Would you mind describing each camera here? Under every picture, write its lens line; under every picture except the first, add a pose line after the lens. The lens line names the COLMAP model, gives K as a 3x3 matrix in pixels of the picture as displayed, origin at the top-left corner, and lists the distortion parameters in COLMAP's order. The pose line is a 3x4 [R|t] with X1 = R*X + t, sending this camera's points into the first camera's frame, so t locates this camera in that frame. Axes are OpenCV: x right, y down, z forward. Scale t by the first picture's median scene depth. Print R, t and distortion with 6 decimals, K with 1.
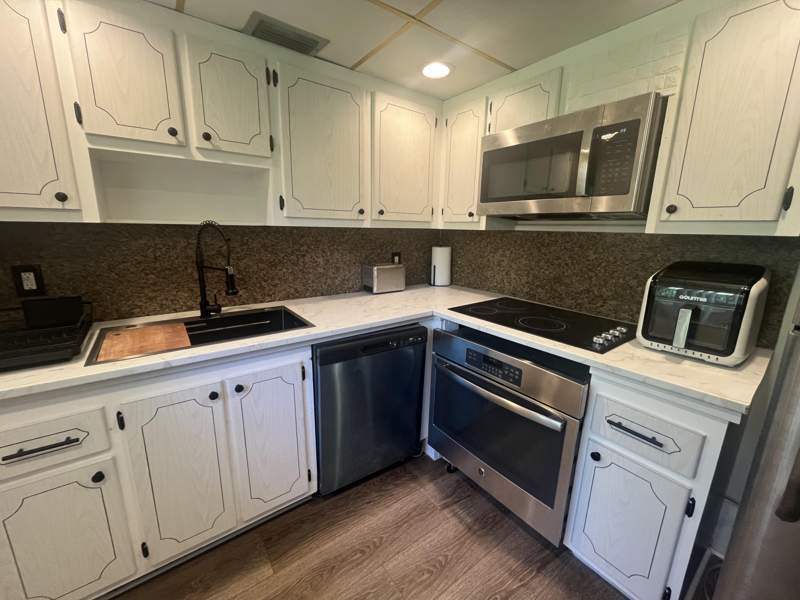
lens RADIAL K [[324.9, 0, 398.7], [0, 324.9, 298.6], [0, 0, 1]] dist [-0.004993, -0.000464]
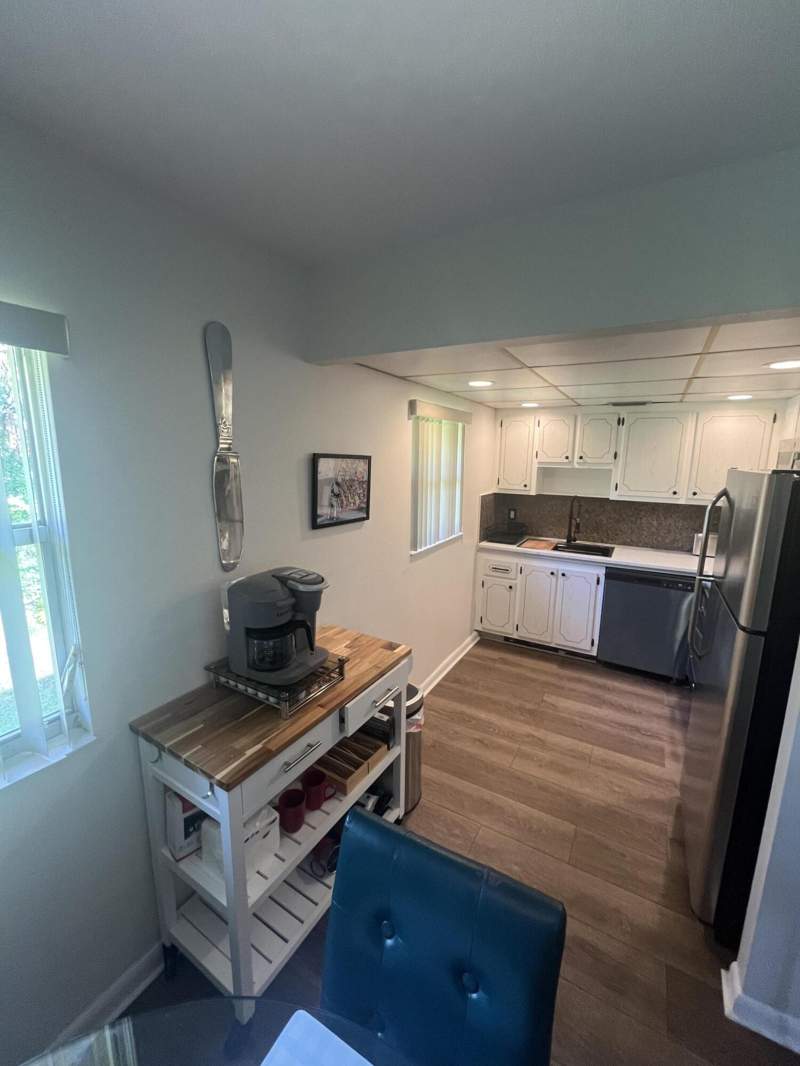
lens RADIAL K [[433.0, 0, 396.9], [0, 433.0, 533.4], [0, 0, 1]] dist [-0.004993, -0.000464]
pose [[0.392757, 0.150867, -0.907183, 1.437567], [-0.201800, 0.976548, 0.075035, 0.015420], [0.897228, 0.153599, 0.413991, -1.072858]]
